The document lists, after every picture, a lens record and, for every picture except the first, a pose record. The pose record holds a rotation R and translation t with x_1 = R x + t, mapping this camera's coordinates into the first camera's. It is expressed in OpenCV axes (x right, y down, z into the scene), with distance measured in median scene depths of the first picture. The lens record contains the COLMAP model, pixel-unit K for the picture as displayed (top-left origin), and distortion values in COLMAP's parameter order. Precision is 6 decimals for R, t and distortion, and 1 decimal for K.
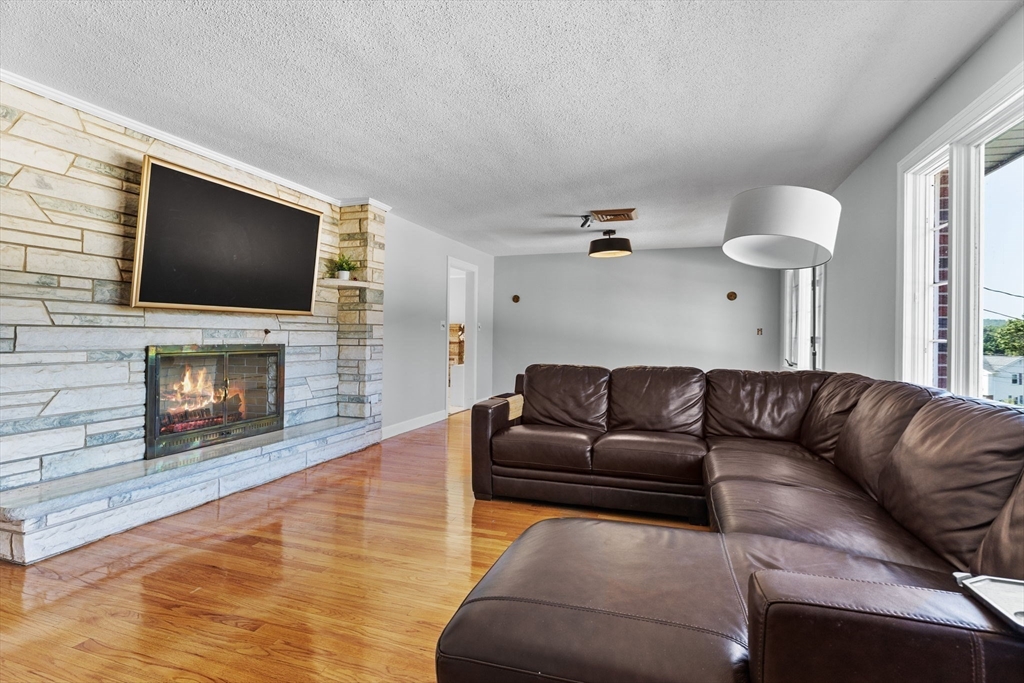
lens RADIAL K [[503.8, 0, 513.5], [0, 503.8, 335.5], [0, 0, 1]] dist [-0.002120, 0.000004]
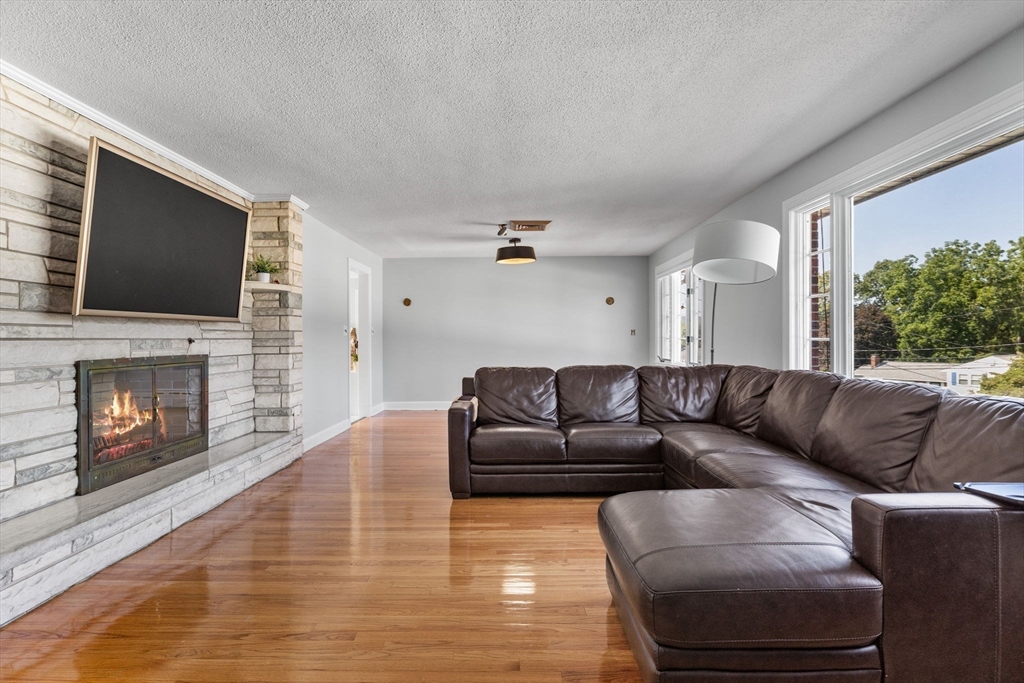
lens RADIAL K [[513.3, 0, 512.0], [0, 513.3, 341.5], [0, 0, 1]] dist [0.001901, 0.000328]
pose [[0.951278, -0.018962, 0.307751, -0.260077], [0.016630, 0.999810, 0.010200, -0.007505], [-0.307886, -0.004585, 0.951412, -0.037516]]
